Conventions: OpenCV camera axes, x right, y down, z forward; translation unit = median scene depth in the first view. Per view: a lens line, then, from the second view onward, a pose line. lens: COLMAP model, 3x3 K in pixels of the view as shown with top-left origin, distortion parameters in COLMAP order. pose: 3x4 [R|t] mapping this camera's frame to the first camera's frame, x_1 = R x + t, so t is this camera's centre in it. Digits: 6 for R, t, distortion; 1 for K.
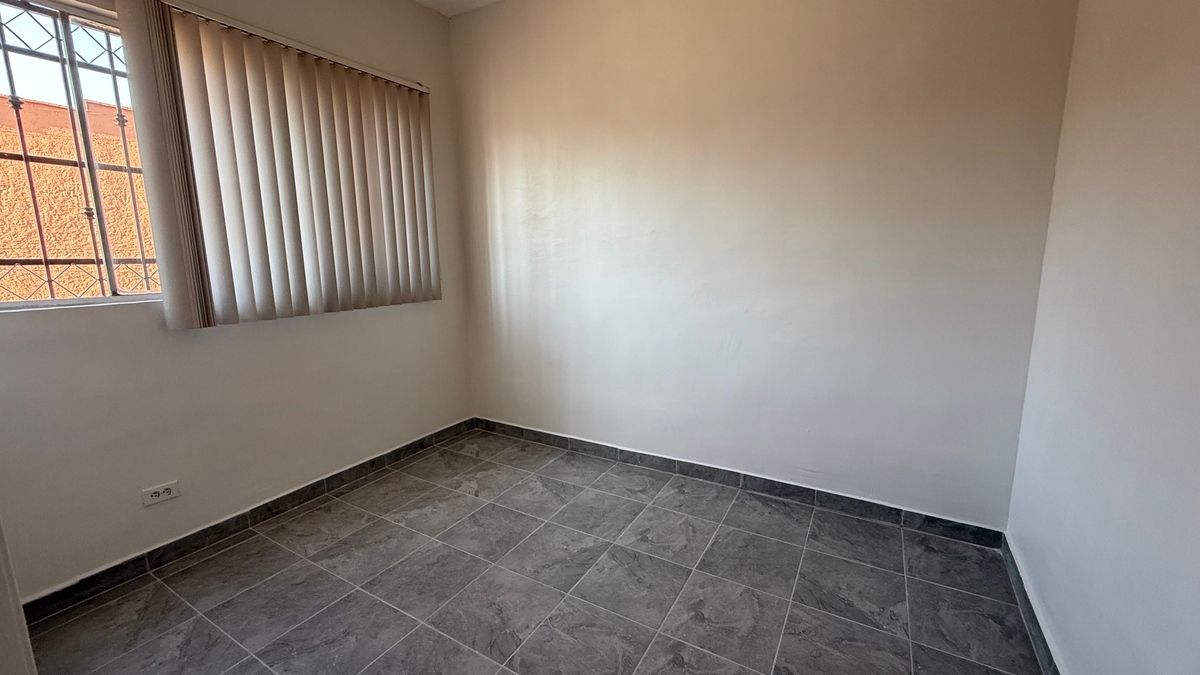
lens RADIAL K [[481.3, 0, 598.9], [0, 481.3, 333.9], [0, 0, 1]] dist [0.003479, 0.000263]
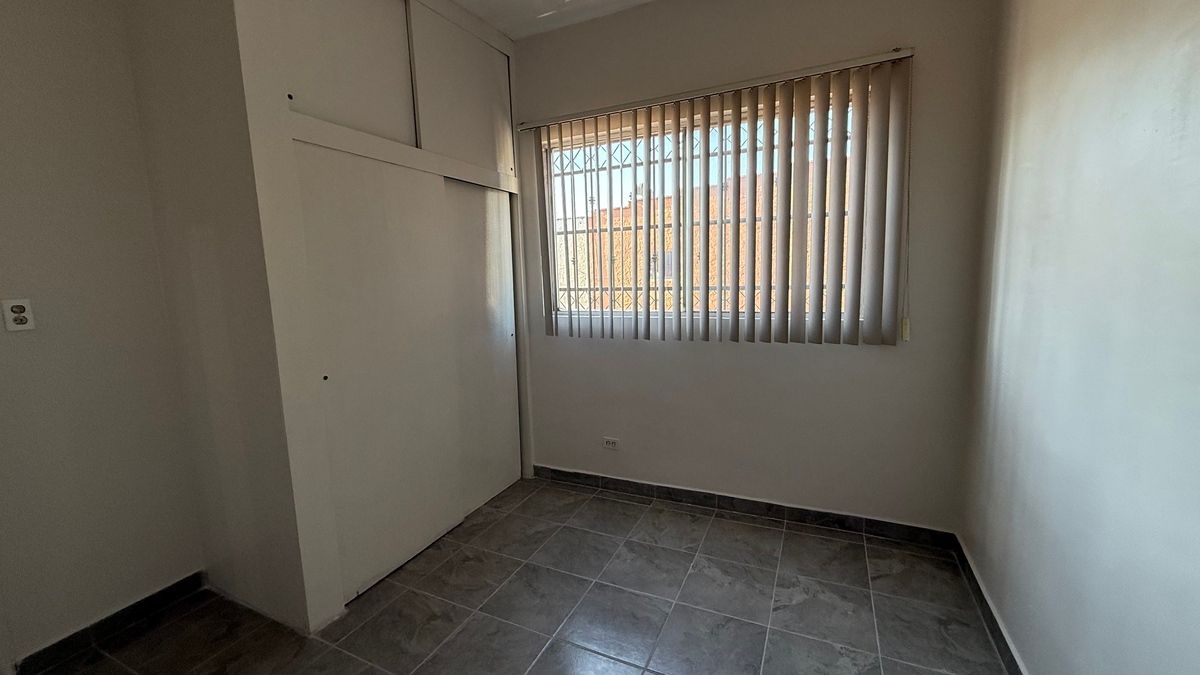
lens RADIAL K [[481.3, 0, 607.5], [0, 481.3, 335.3], [0, 0, 1]] dist [0.003479, 0.000263]
pose [[0.088564, 0.134147, -0.986996, 0.422077], [-0.133474, 0.983551, 0.121702, -0.146191], [0.987087, 0.120959, 0.105013, 0.630403]]
